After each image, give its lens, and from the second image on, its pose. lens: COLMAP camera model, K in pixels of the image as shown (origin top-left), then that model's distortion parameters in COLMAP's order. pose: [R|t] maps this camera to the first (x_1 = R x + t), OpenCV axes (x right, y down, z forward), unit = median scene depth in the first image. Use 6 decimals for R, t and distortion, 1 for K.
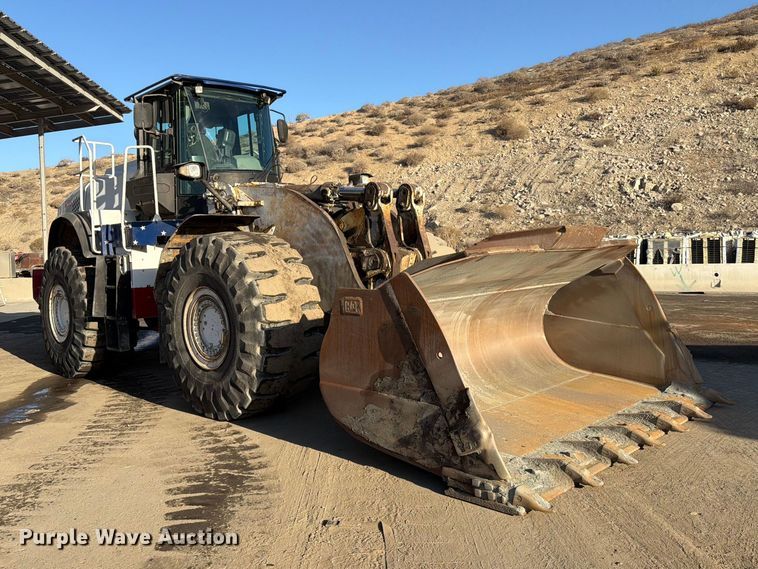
lens RADIAL K [[661.0, 0, 329.0], [0, 661.0, 269.5], [0, 0, 1]] dist [0.117587, -0.160888]
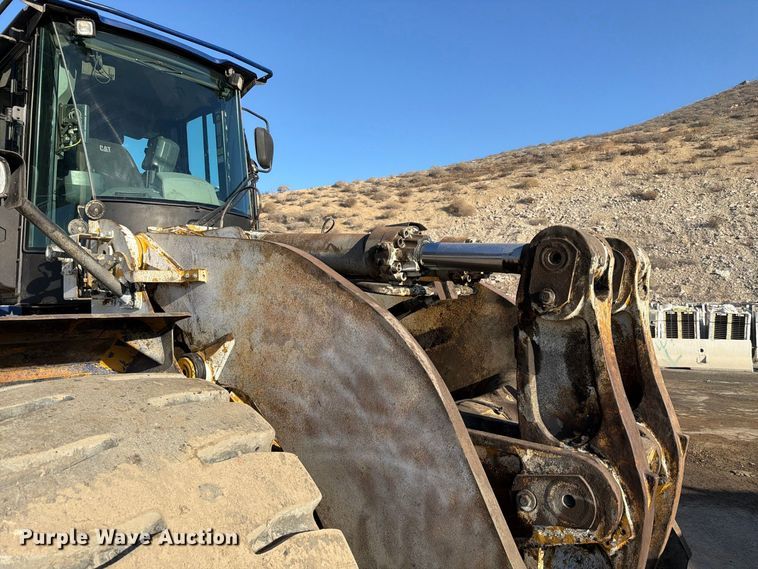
lens RADIAL K [[527.4, 0, 381.3], [0, 527.4, 292.4], [0, 0, 1]] dist [0.105669, -0.140036]
pose [[0.988669, 0.024574, 0.148088, -0.016632], [-0.017646, 0.998695, -0.047920, -0.029690], [-0.149073, 0.044764, 0.987813, 0.258175]]
